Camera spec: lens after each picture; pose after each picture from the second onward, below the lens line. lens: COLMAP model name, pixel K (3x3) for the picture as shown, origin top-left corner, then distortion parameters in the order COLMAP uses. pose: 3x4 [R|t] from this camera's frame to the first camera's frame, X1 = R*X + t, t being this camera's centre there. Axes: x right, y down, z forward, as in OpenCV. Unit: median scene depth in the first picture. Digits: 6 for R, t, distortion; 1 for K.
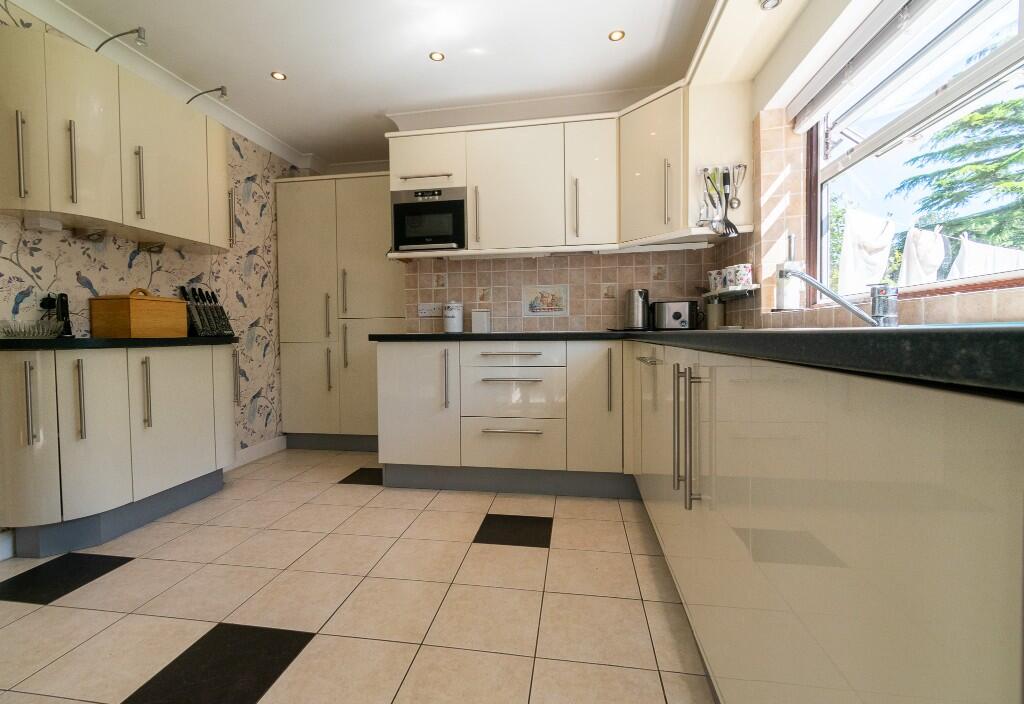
lens RADIAL K [[466.1, 0, 505.7], [0, 466.1, 349.6], [0, 0, 1]] dist [0.001288, 0.000818]
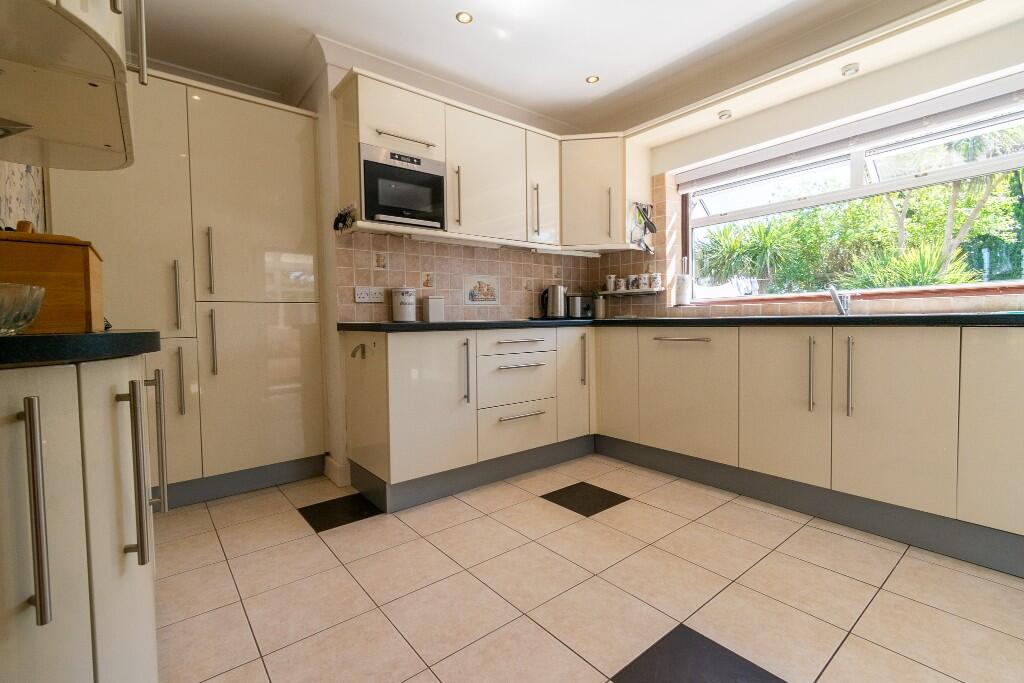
lens RADIAL K [[449.8, 0, 511.9], [0, 449.8, 338.4], [0, 0, 1]] dist [0.004254, -0.000476]
pose [[0.663303, -0.032279, 0.747654, -0.672503], [0.036333, 0.999280, 0.010908, -0.007364], [-0.747468, 0.019929, 0.663998, 0.314826]]
